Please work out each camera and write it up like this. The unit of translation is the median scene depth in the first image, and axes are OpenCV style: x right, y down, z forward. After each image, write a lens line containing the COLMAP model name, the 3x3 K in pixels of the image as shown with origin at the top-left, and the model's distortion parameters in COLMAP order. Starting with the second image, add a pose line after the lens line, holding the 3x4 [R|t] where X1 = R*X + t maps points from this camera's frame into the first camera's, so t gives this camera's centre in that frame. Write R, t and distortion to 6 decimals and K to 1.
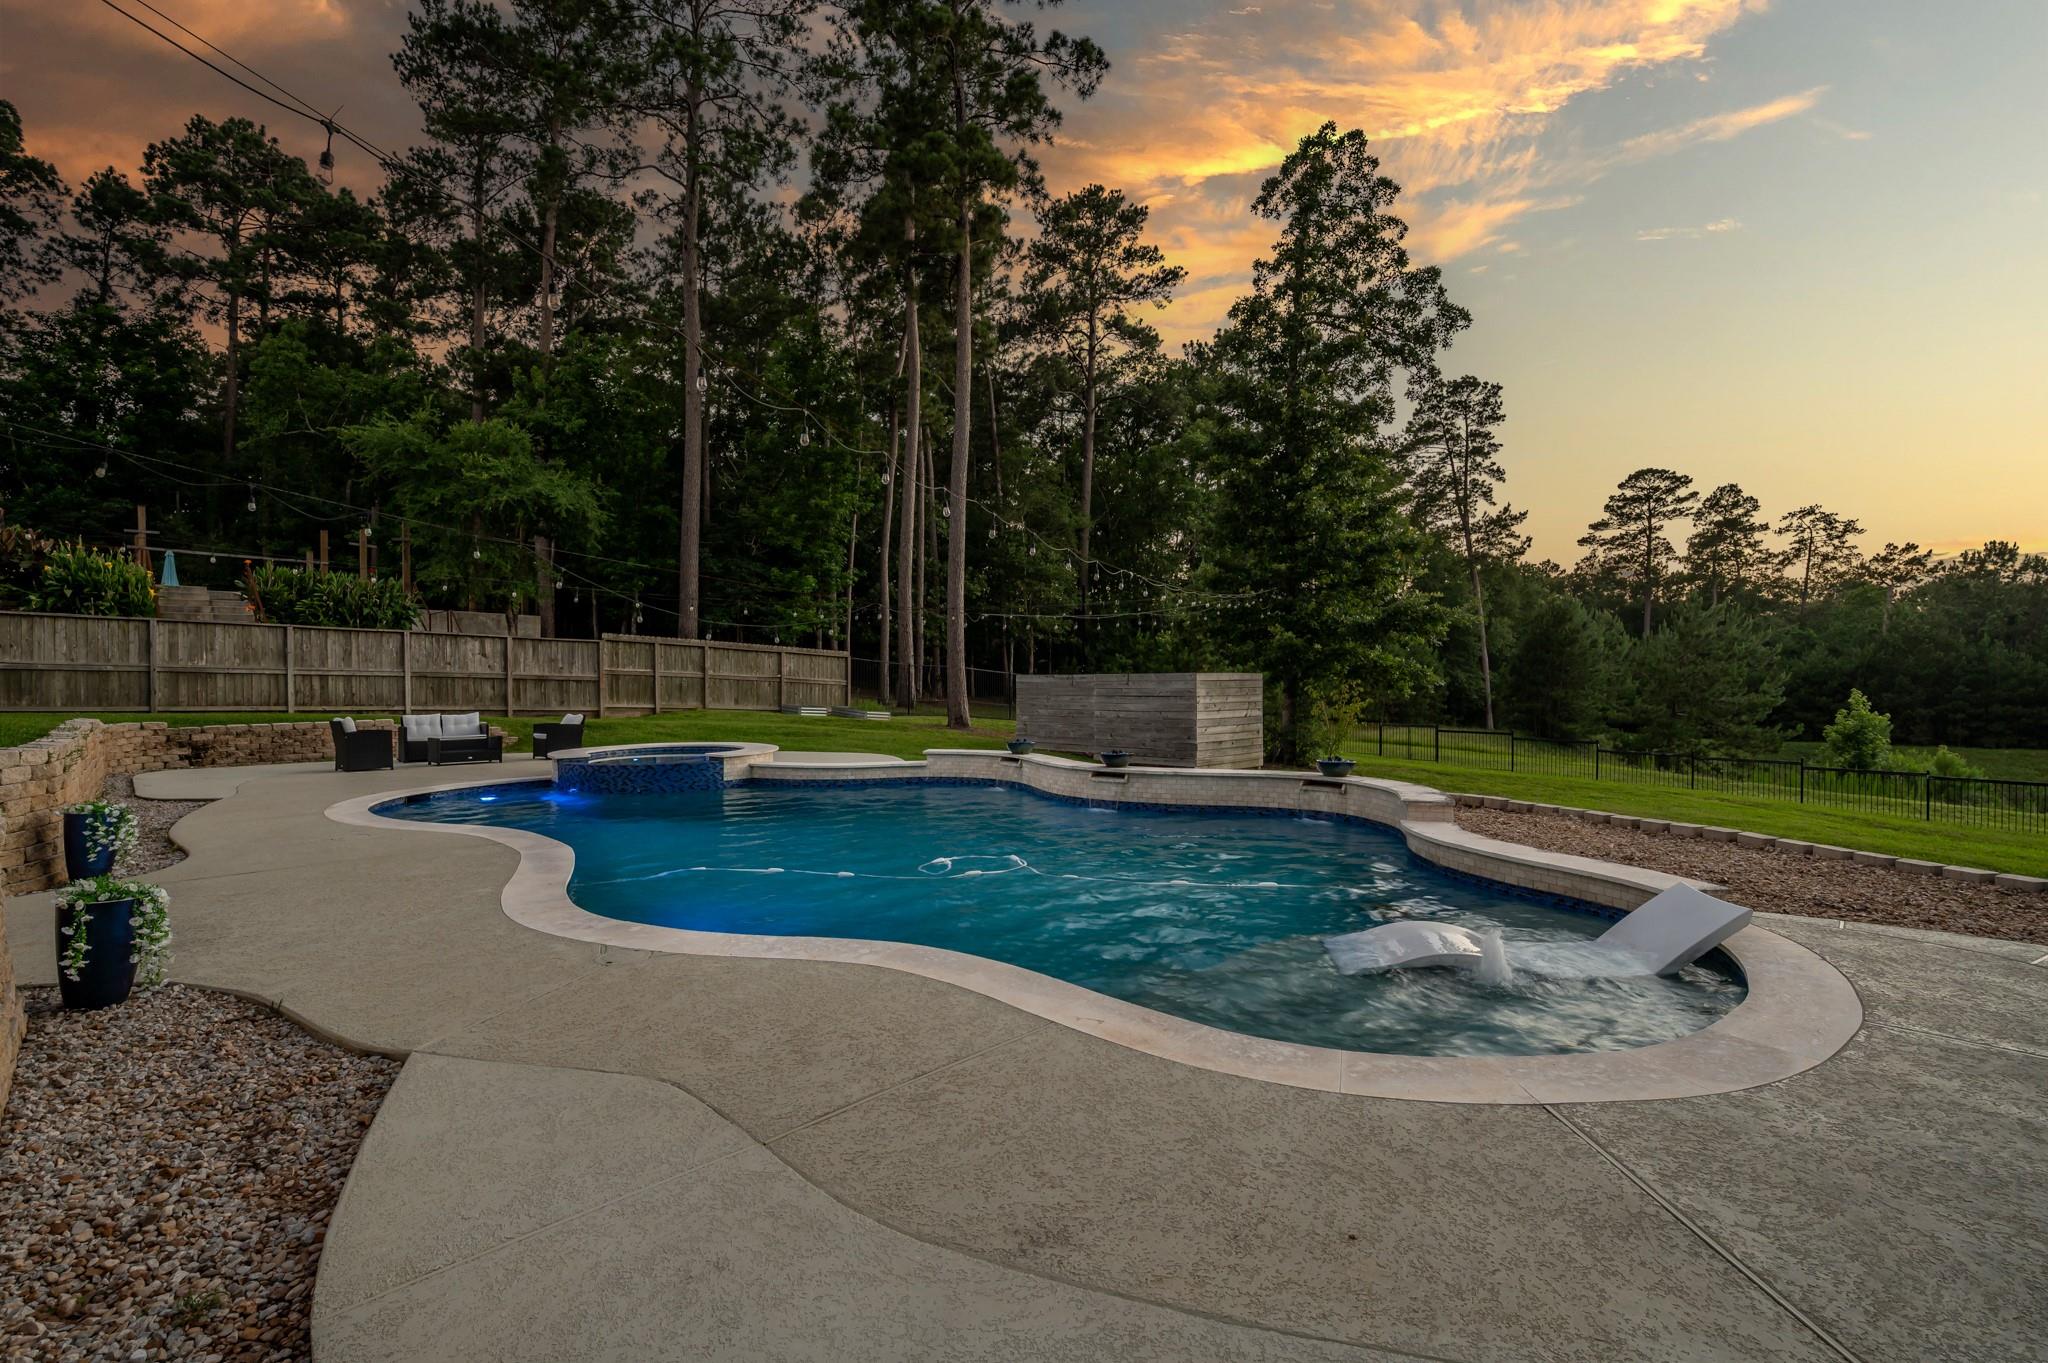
lens RADIAL K [[931.2, 0, 1024.0], [0, 931.2, 681.5], [0, 0, 1]] dist [-0.002498, -0.000348]
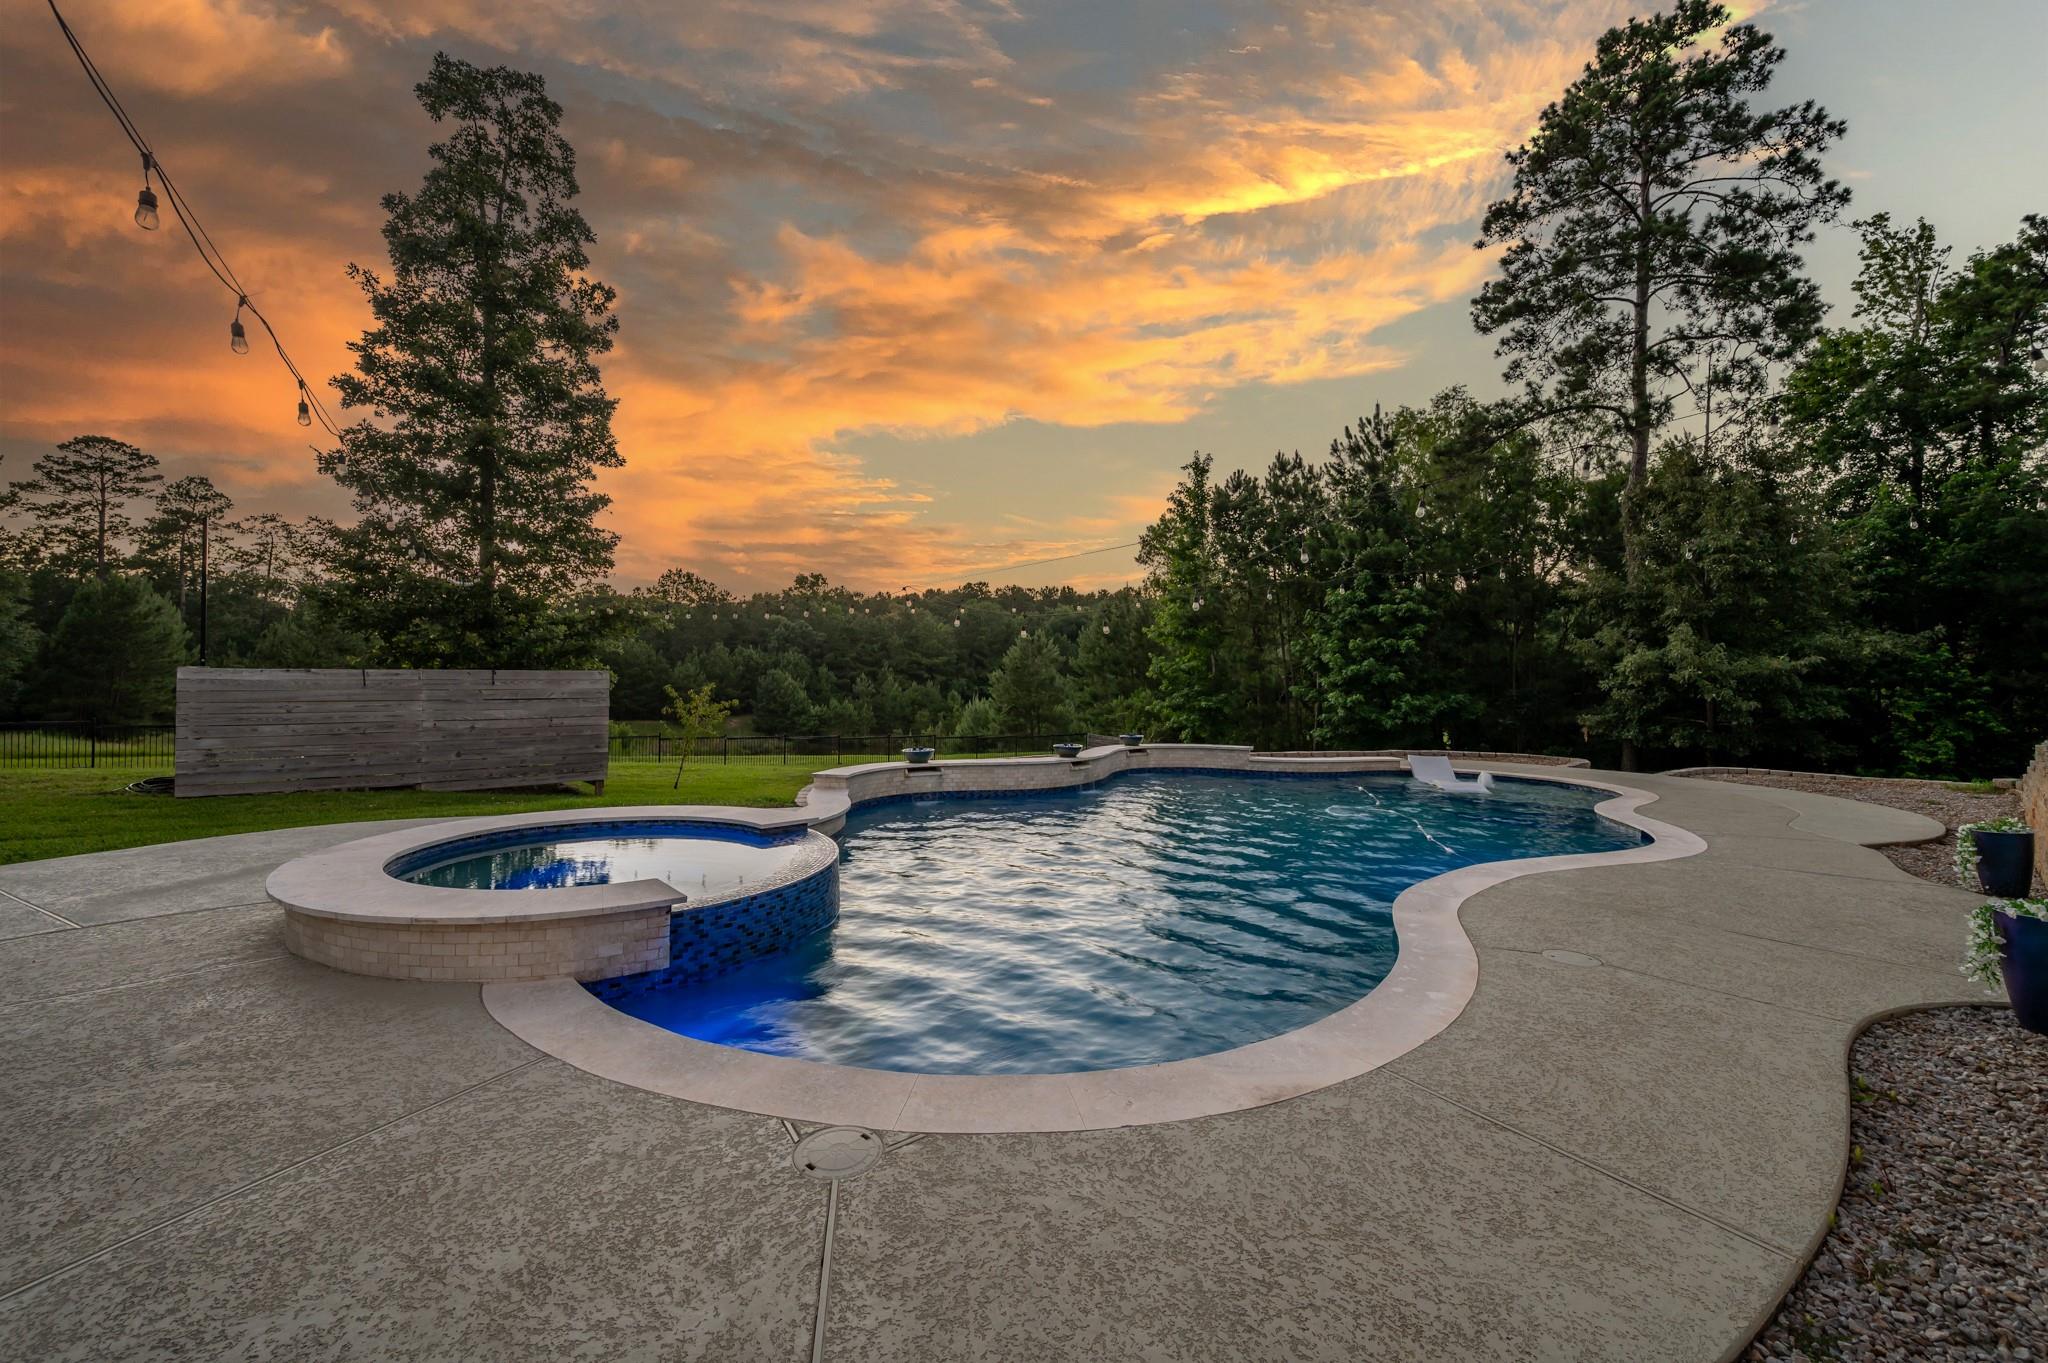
lens RADIAL K [[806.3, 0, 1024.0], [0, 806.3, 681.5], [0, 0, 1]] dist [-0.001118, 0.000376]
pose [[0.091600, -0.004754, 0.995785, -0.224443], [-0.005780, 0.999969, 0.005306, 0.001845], [-0.995779, -0.006242, 0.091569, 0.261921]]
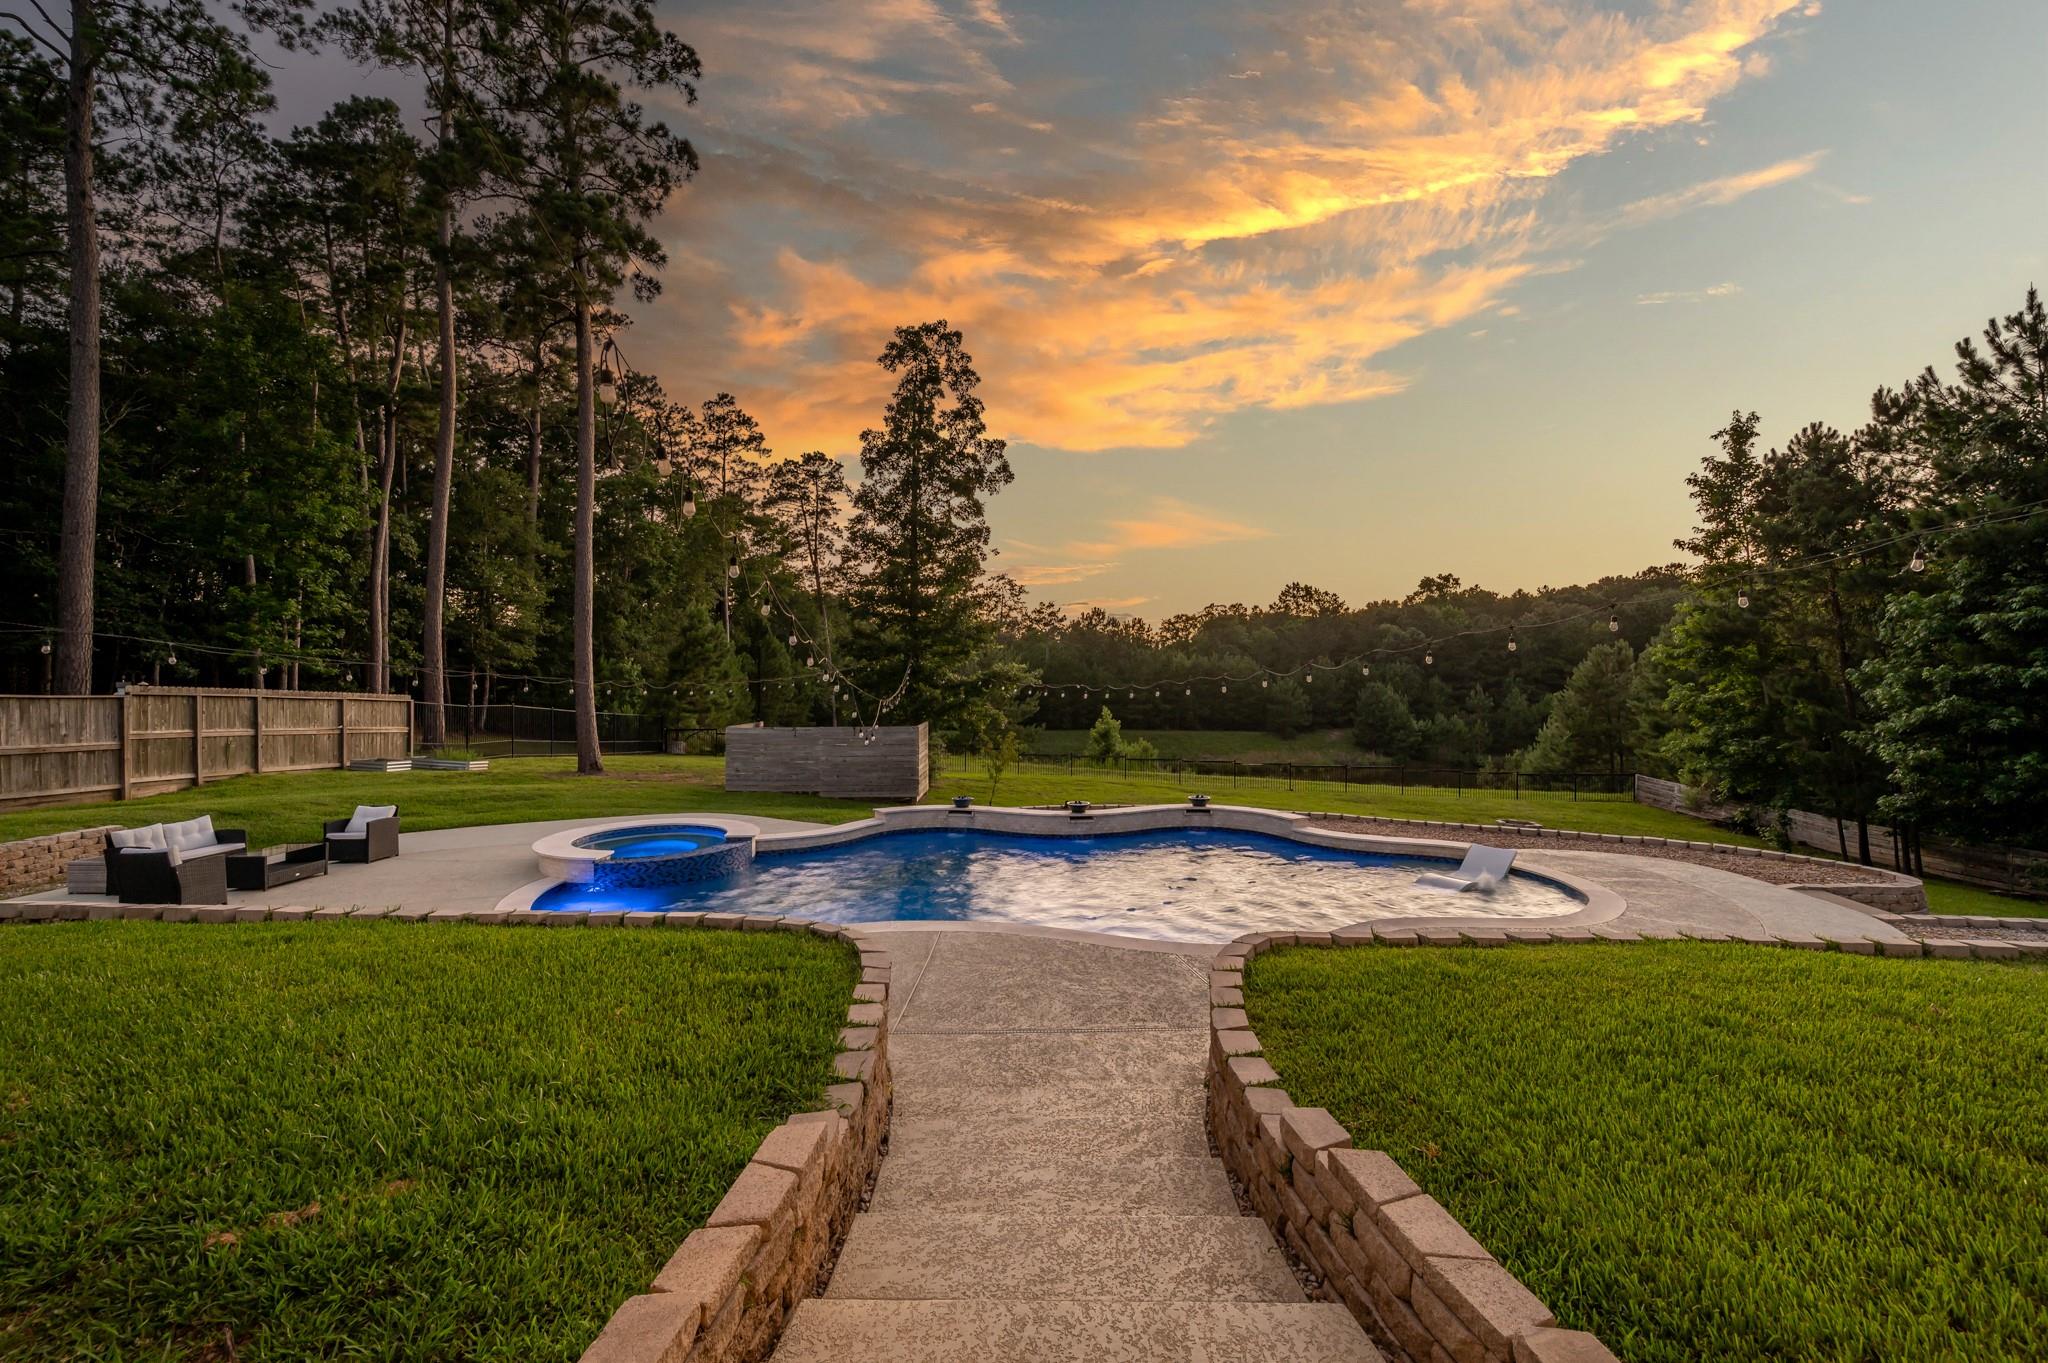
lens RADIAL K [[806.3, 0, 1024.0], [0, 806.3, 681.5], [0, 0, 1]] dist [-0.001118, 0.000376]
pose [[0.738081, 0.001464, 0.674710, -0.202290], [0.004305, 0.999967, -0.006879, -0.027249], [-0.674698, 0.007982, 0.738051, 0.017597]]
